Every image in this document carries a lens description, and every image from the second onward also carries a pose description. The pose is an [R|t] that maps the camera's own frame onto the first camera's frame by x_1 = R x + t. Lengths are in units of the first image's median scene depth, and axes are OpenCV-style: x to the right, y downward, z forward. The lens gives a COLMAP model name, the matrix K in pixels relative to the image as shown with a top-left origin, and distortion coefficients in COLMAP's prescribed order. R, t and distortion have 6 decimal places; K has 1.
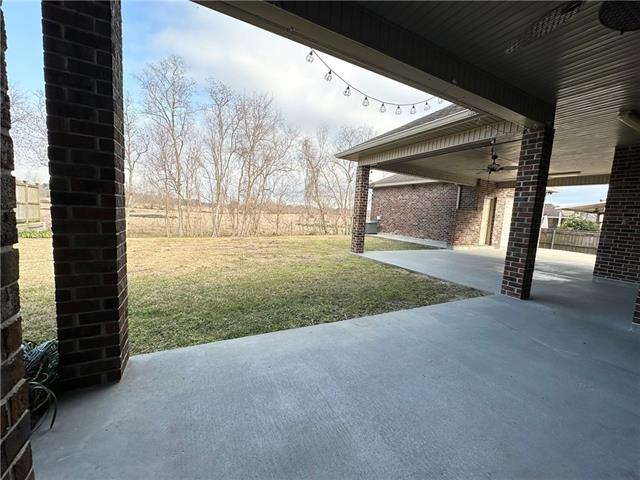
lens RADIAL K [[255.2, 0, 321.9], [0, 255.2, 240.7], [0, 0, 1]] dist [-0.001408, 0.000365]
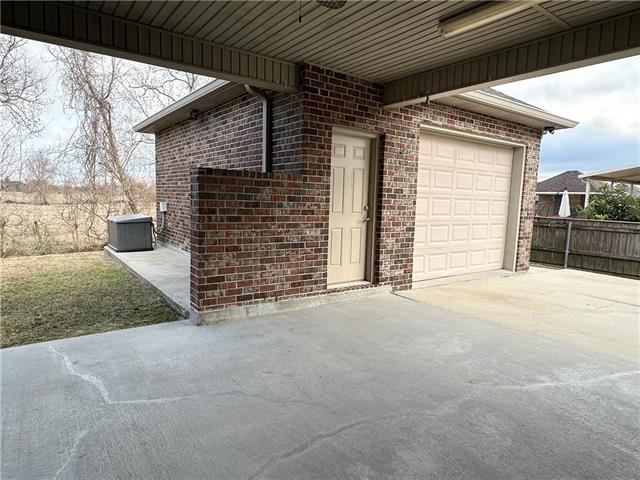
lens RADIAL K [[401.6, 0, 319.3], [0, 401.6, 241.8], [0, 0, 1]] dist [-0.001864, -0.002111]
pose [[0.988728, -0.045209, 0.142732, 0.525915], [0.044567, 0.998977, 0.007697, -0.042581], [-0.142933, -0.001249, 0.989732, 0.515695]]
